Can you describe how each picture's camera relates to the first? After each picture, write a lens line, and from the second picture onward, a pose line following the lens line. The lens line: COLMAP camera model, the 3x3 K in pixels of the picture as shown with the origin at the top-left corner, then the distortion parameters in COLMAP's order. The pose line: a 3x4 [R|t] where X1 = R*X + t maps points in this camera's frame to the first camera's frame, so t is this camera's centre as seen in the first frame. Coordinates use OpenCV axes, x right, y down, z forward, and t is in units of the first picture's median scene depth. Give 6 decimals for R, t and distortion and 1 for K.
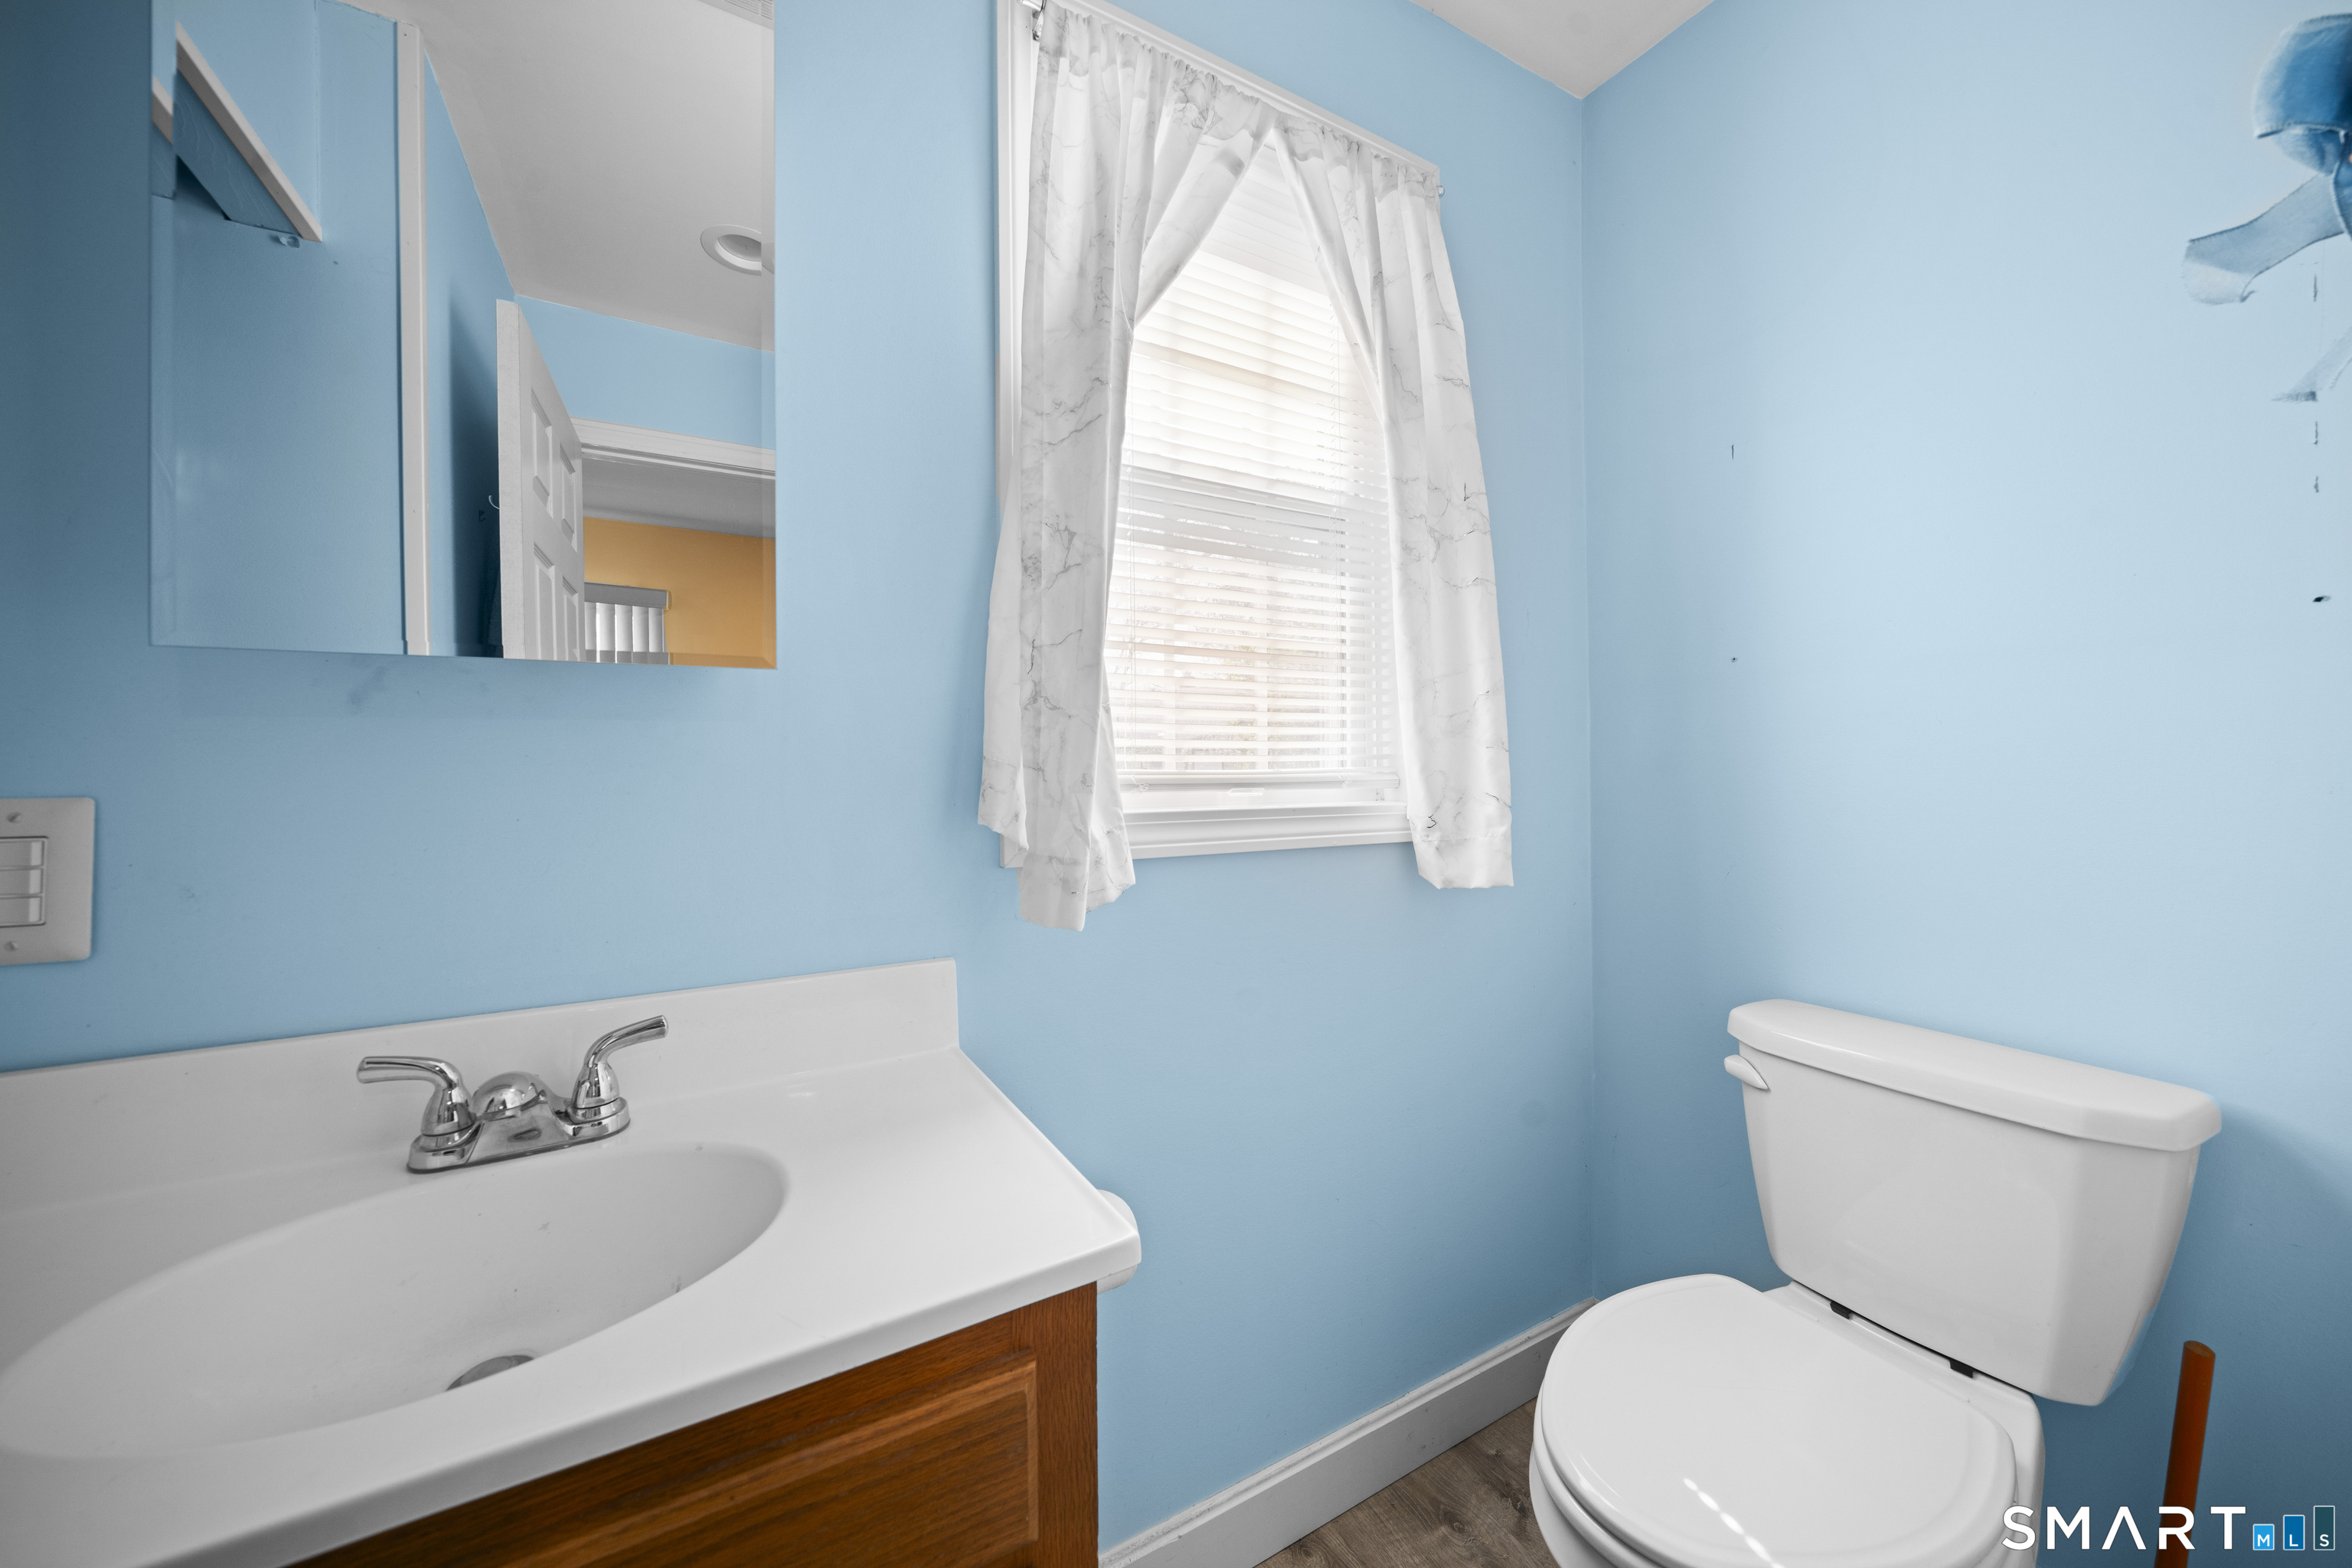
lens RADIAL K [[816.9, 0, 1179.8], [0, 816.9, 784.6], [0, 0, 1]] dist [-0.004205, -0.000119]
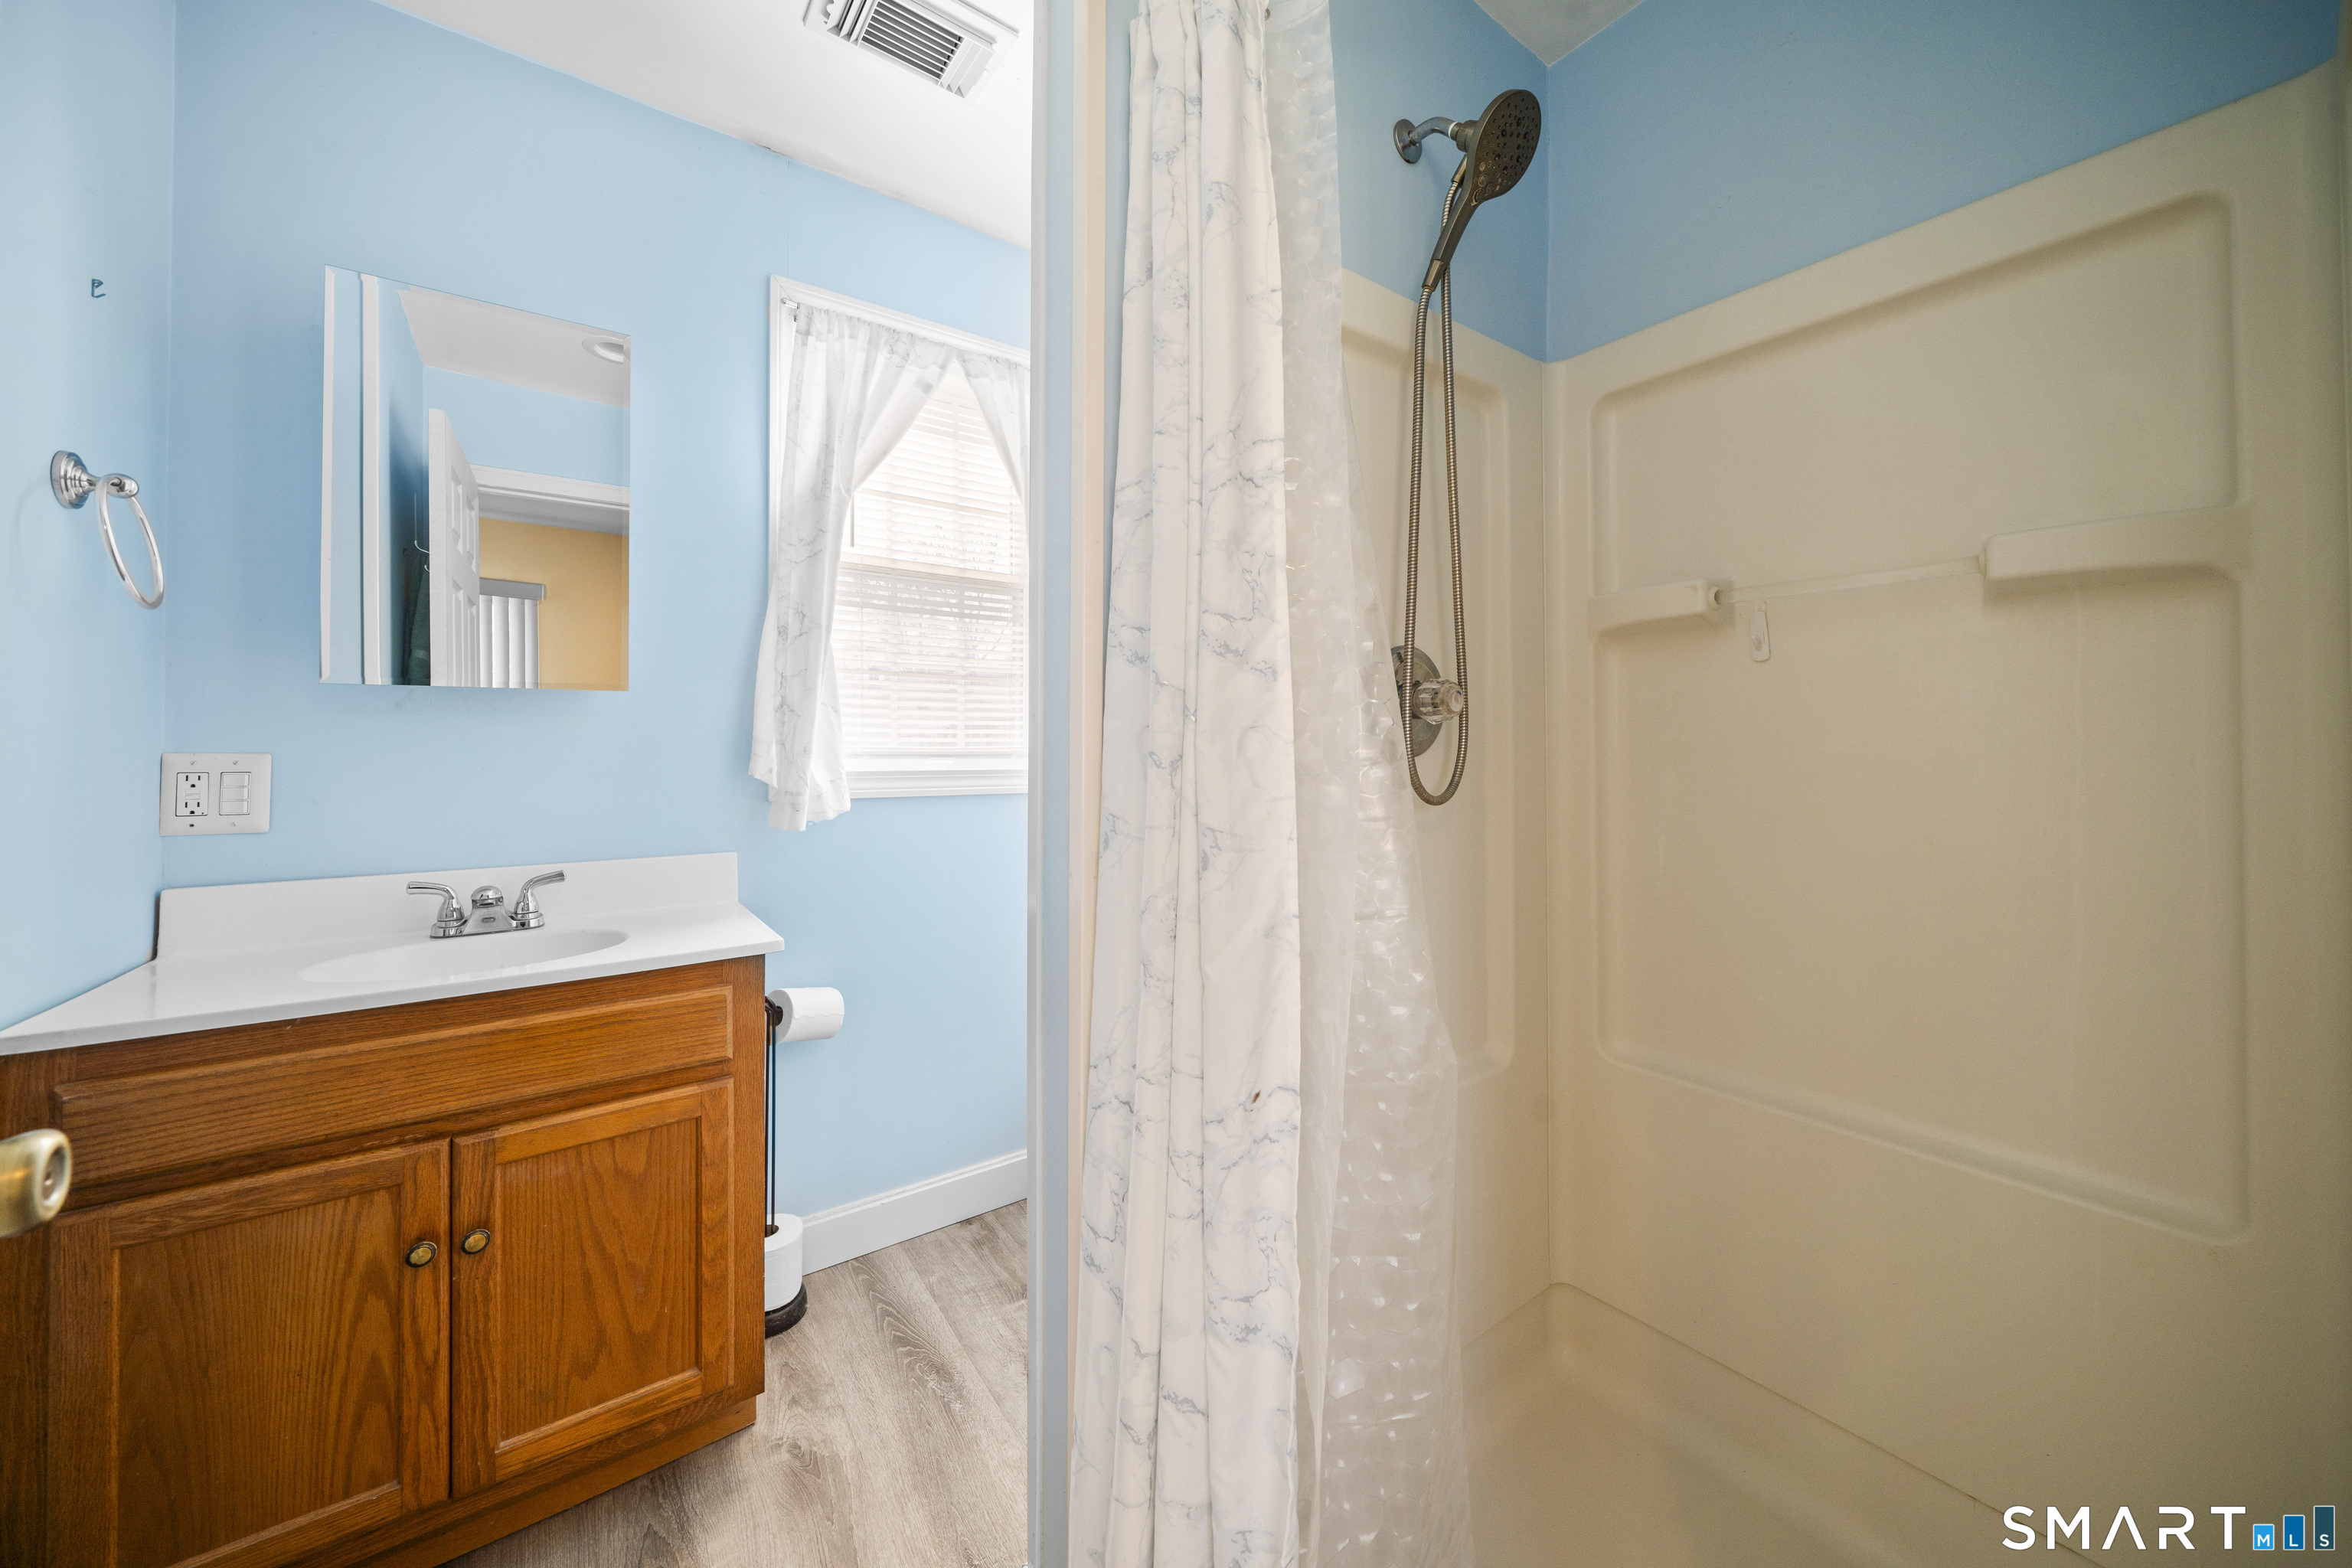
lens RADIAL K [[816.9, 0, 1170.3], [0, 816.9, 759.0], [0, 0, 1]] dist [-0.004205, -0.000119]
pose [[0.994125, 0.009099, 0.107855, 0.443584], [-0.008551, 0.999948, -0.005538, 0.014513], [-0.107900, 0.004584, 0.994151, -0.816124]]
